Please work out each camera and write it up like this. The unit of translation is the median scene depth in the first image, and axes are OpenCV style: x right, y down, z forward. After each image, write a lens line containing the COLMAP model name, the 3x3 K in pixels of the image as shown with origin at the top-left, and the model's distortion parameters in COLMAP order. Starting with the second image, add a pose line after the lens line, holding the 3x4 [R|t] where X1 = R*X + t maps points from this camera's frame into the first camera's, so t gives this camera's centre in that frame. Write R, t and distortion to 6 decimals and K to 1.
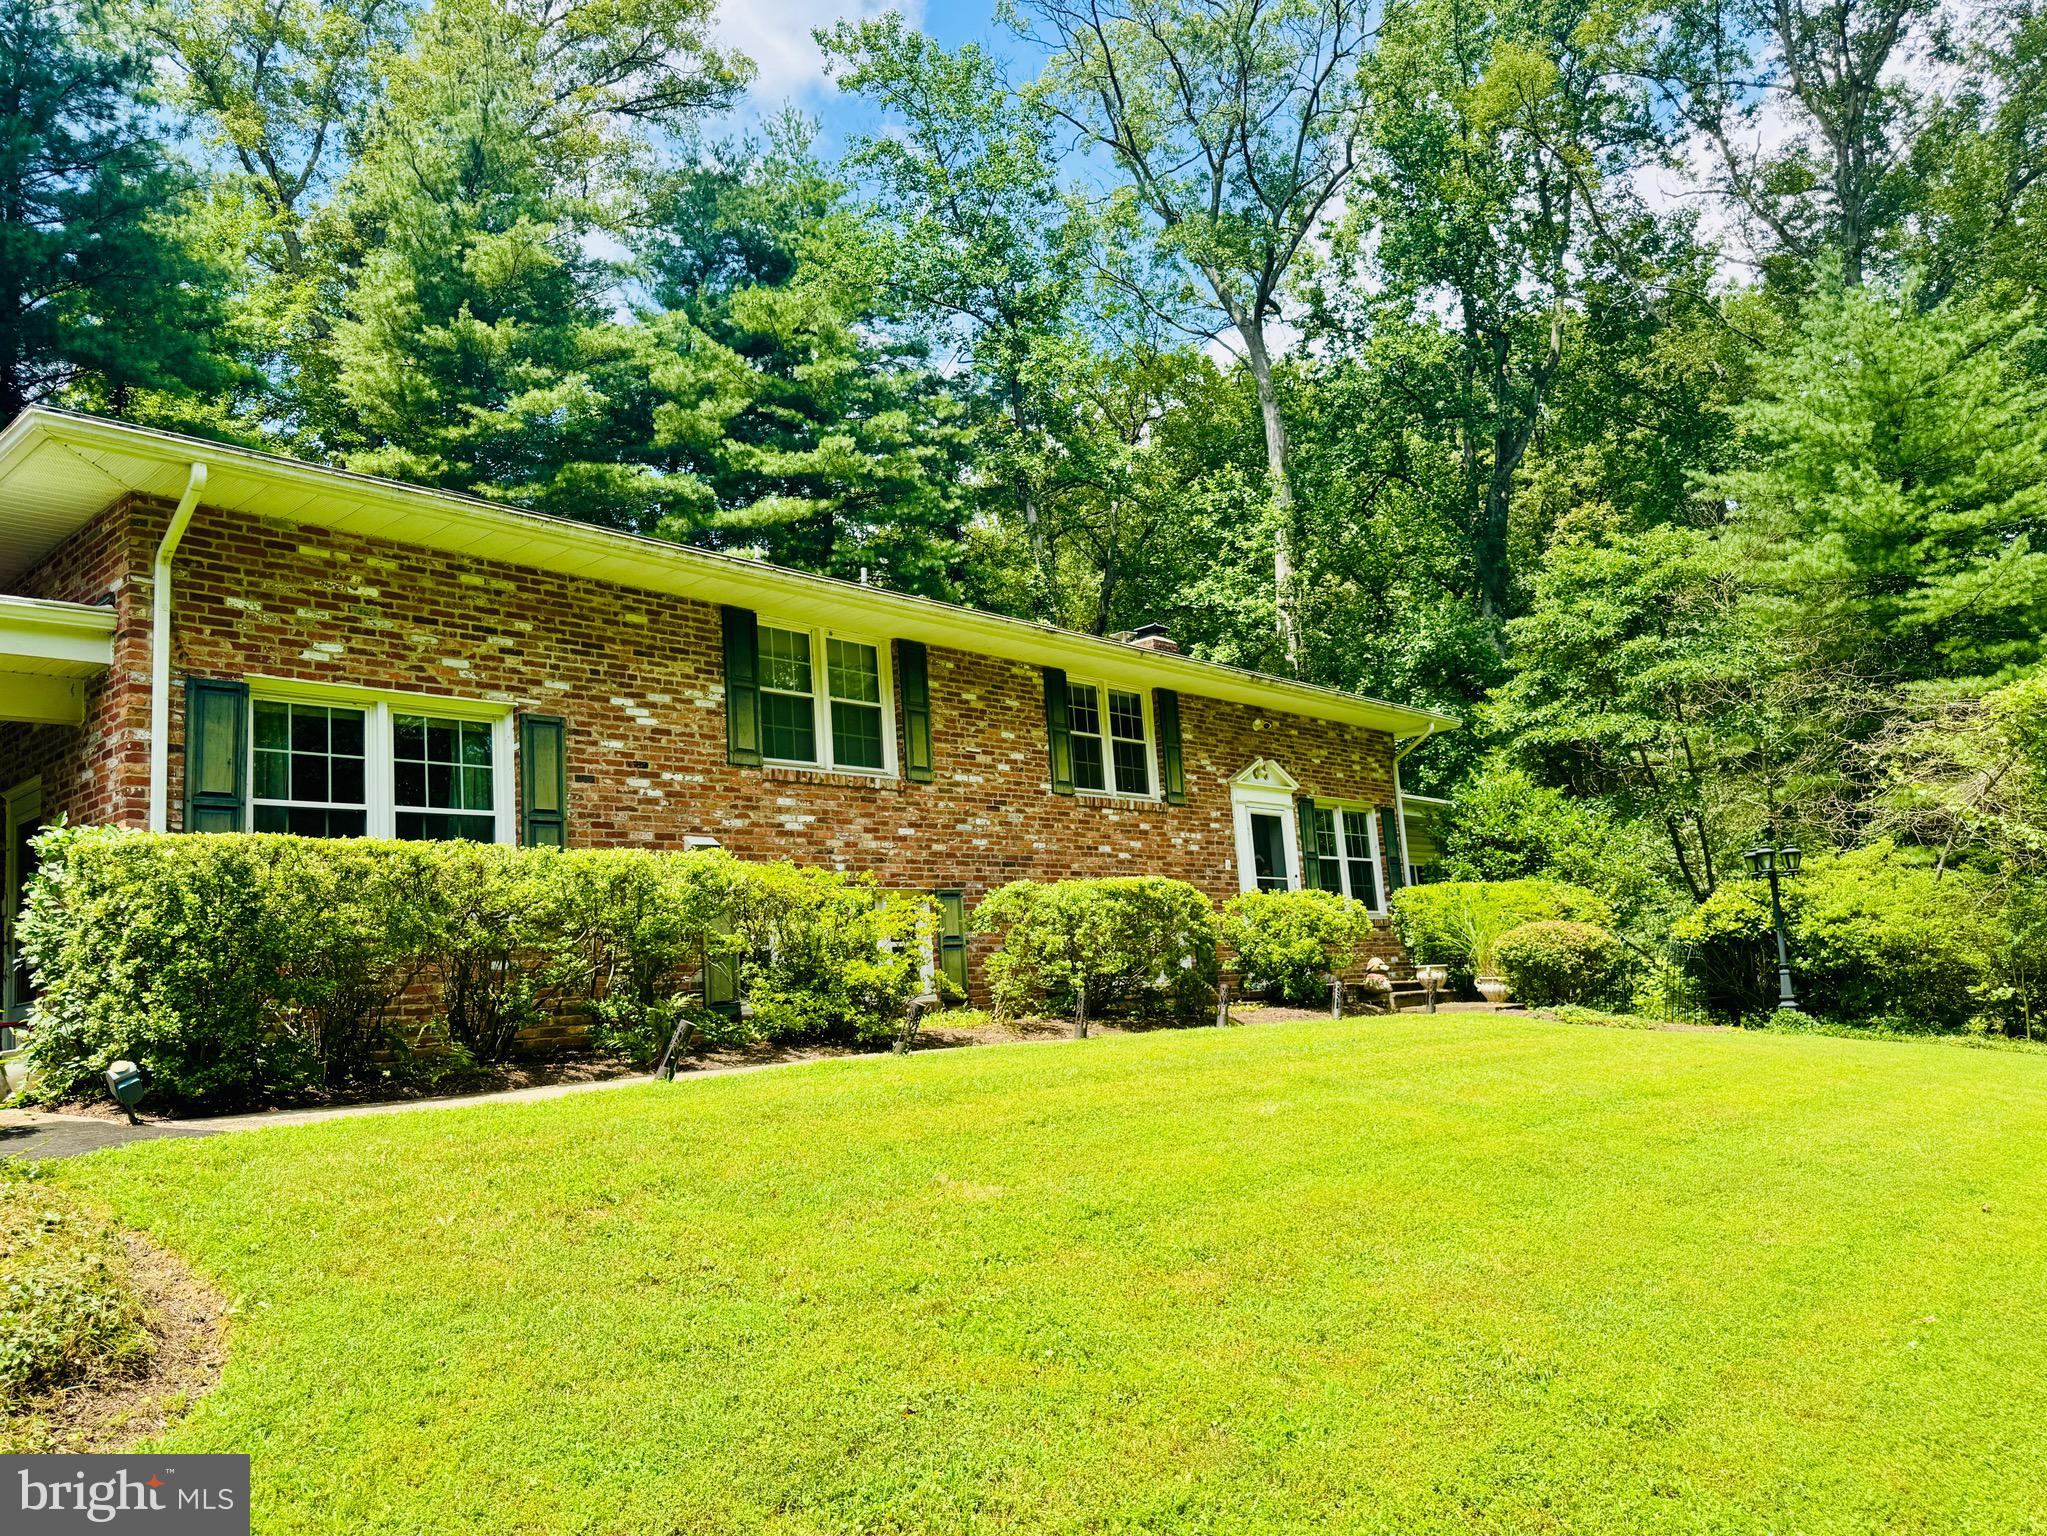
lens RADIAL K [[1443.2, 0, 1015.7], [0, 1443.2, 769.1], [0, 0, 1]] dist [0.051329, -0.061546]
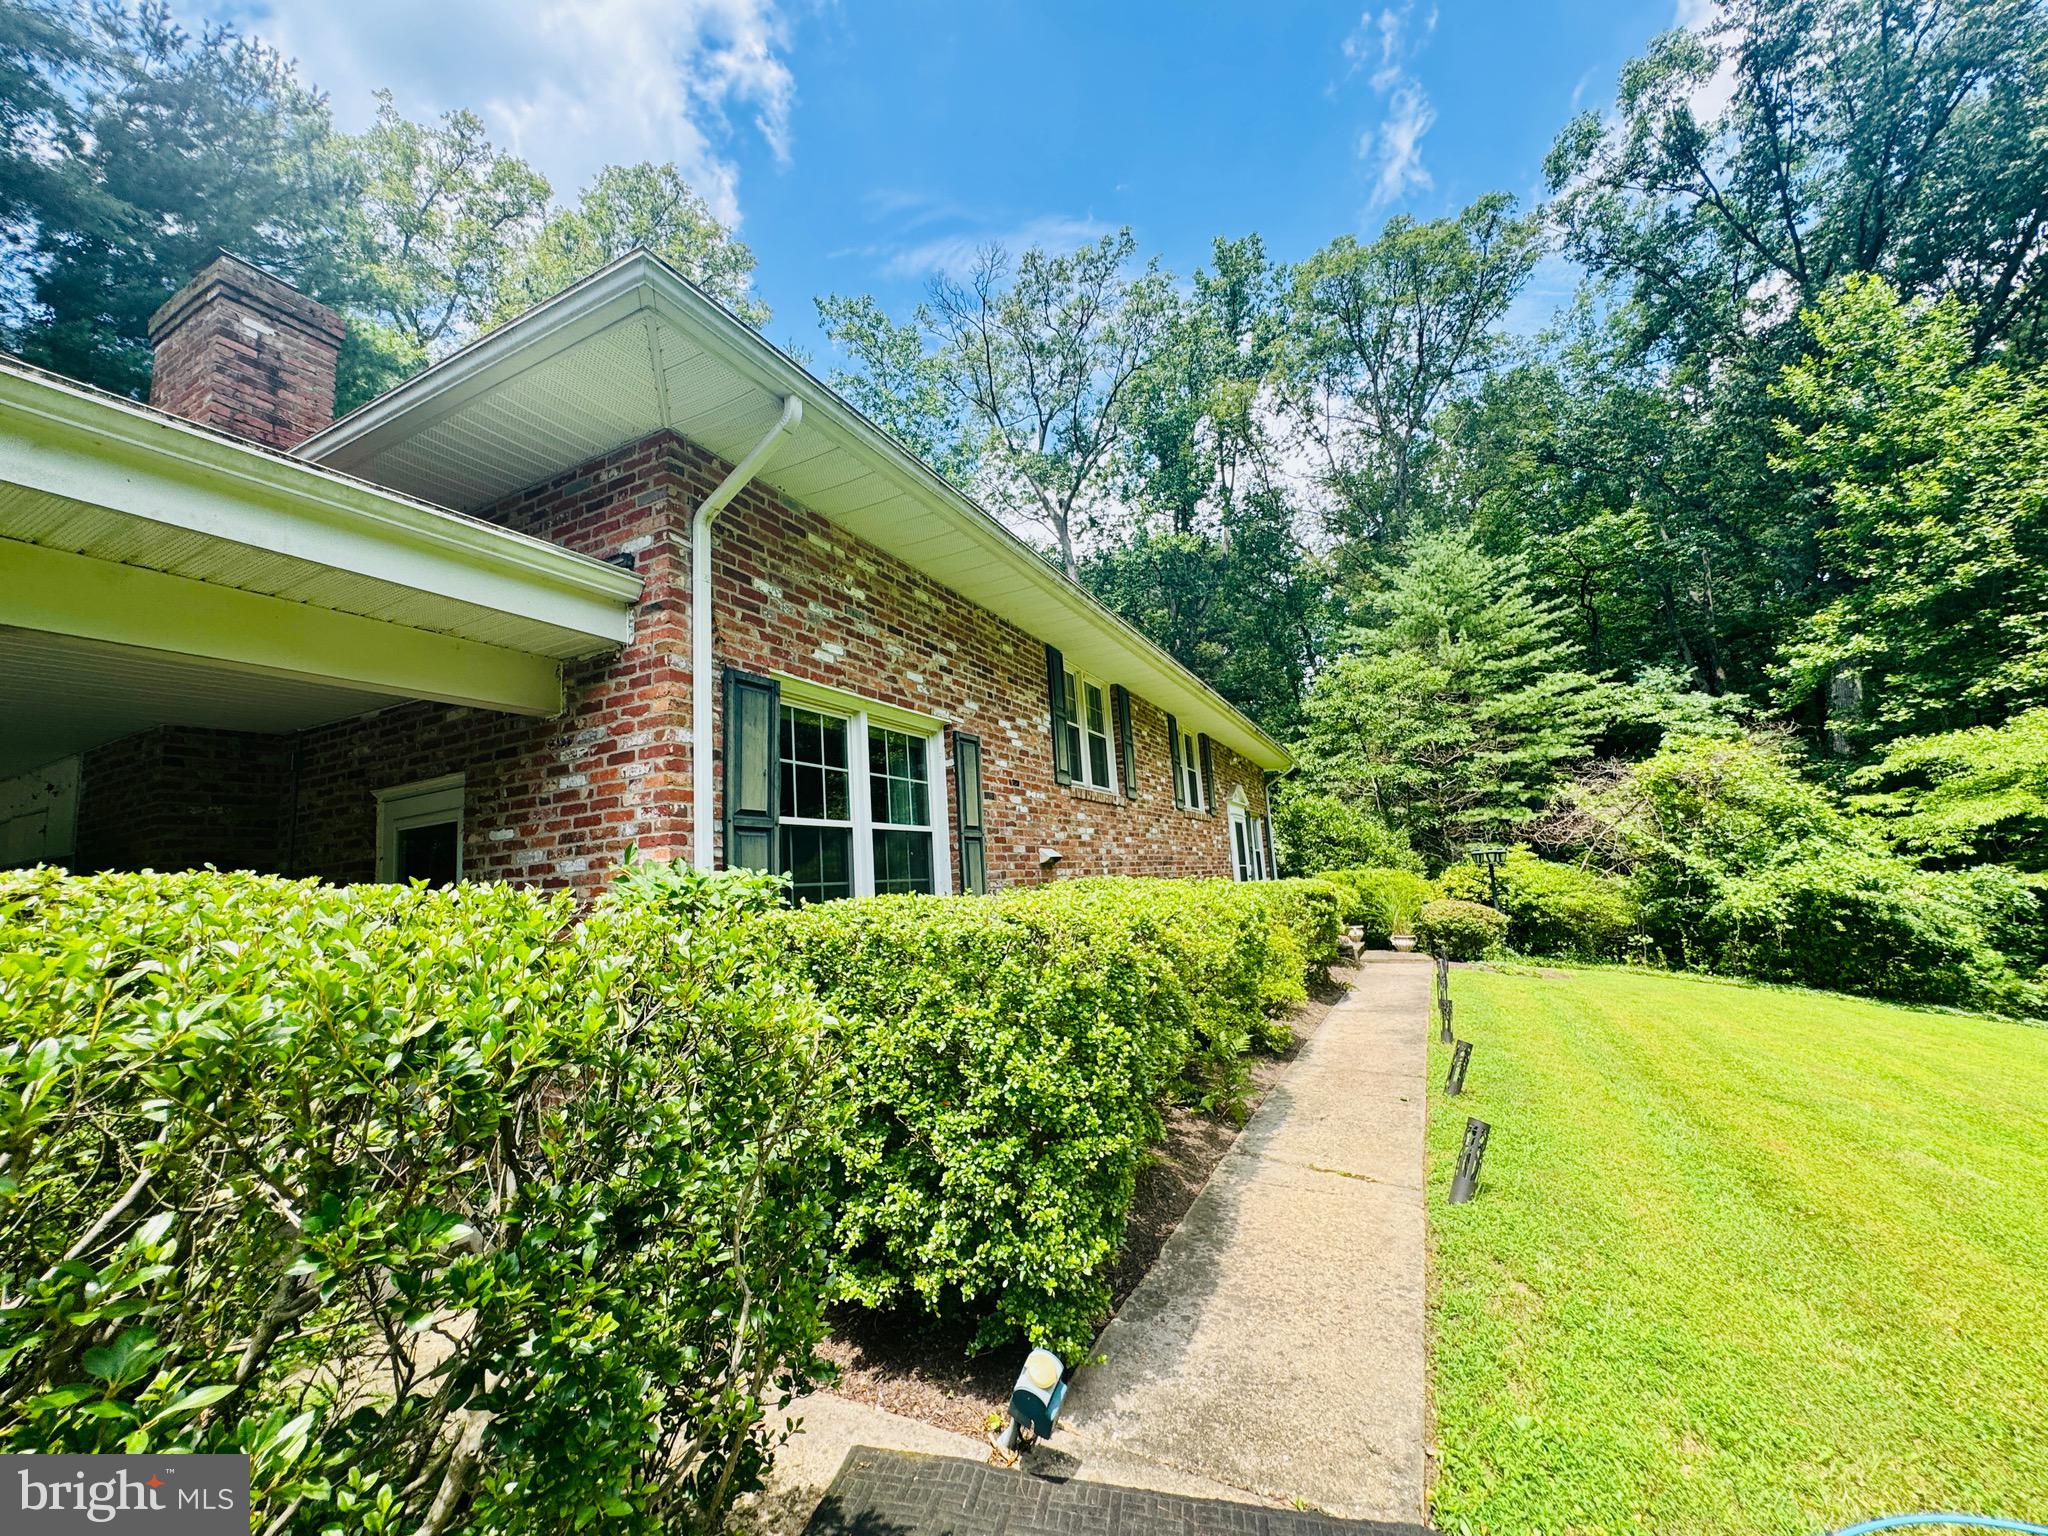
lens RADIAL K [[814.0, 0, 1044.4], [0, 814.0, 760.4], [0, 0, 1]] dist [-0.006905, 0.000324]
pose [[0.965447, 0.048201, 0.256103, -0.465959], [-0.043725, 0.998775, -0.023147, -0.007864], [-0.256906, 0.011149, 0.966372, 0.472549]]
